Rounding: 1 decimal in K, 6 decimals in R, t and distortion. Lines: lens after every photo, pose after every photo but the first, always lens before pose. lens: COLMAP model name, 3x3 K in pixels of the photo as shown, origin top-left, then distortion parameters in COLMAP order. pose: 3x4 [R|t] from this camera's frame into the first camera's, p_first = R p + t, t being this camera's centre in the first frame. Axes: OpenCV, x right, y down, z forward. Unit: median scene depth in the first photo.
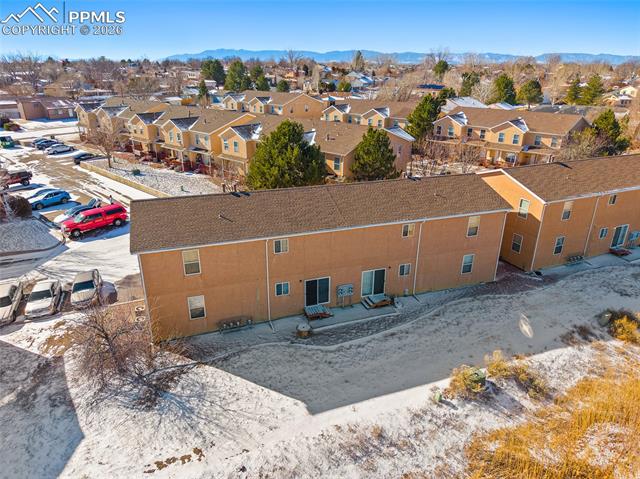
lens RADIAL K [[428.5, 0, 320.0], [0, 428.5, 239.5], [0, 0, 1]] dist [0.006767, 0.000504]
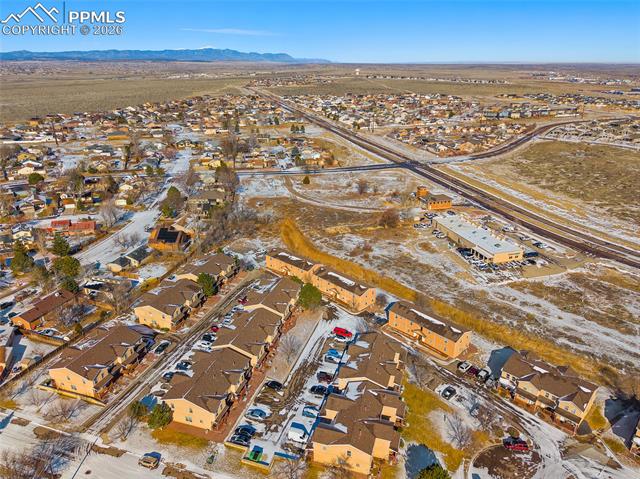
lens RADIAL K [[428.0, 0, 320.0], [0, 428.0, 239.5], [0, 0, 1]] dist [0.065292, -0.086158]
pose [[-0.412977, -0.344268, 0.843166, -4.794932], [0.333229, 0.804488, 0.491689, -3.673602], [-0.847590, 0.484023, -0.217515, 2.481724]]
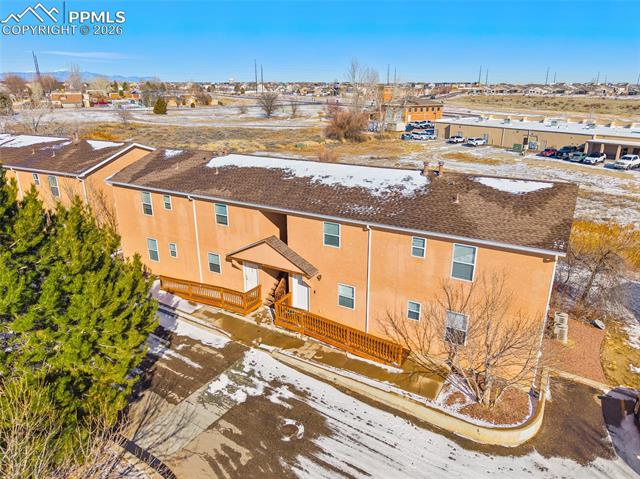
lens RADIAL K [[435.5, 0, 320.0], [0, 435.5, 239.5], [0, 0, 1]] dist [0.032965, -0.038247]
pose [[-0.641116, -0.258036, 0.722764, -0.693178], [0.282527, 0.796283, 0.534894, -0.500223], [-0.713547, 0.547129, -0.437607, 1.617723]]
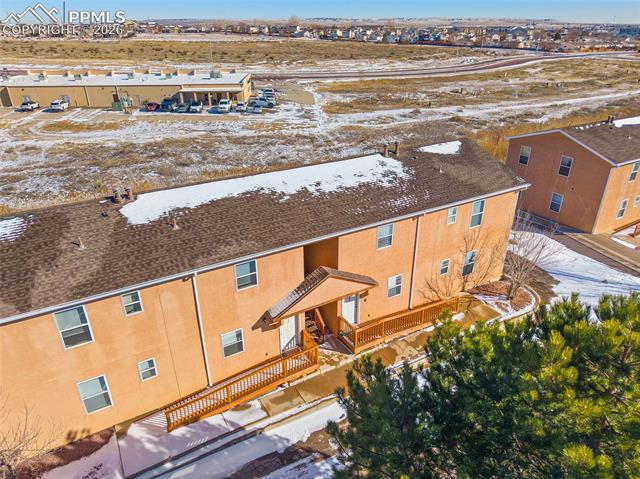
lens RADIAL K [[431.7, 0, 320.0], [0, 431.7, 239.5], [0, 0, 1]] dist [0.013436, -0.002869]
pose [[-0.983283, 0.075773, -0.165568, 0.072936], [-0.072360, 0.671802, 0.737188, -0.632390], [0.167088, 0.736845, -0.655089, 1.738913]]
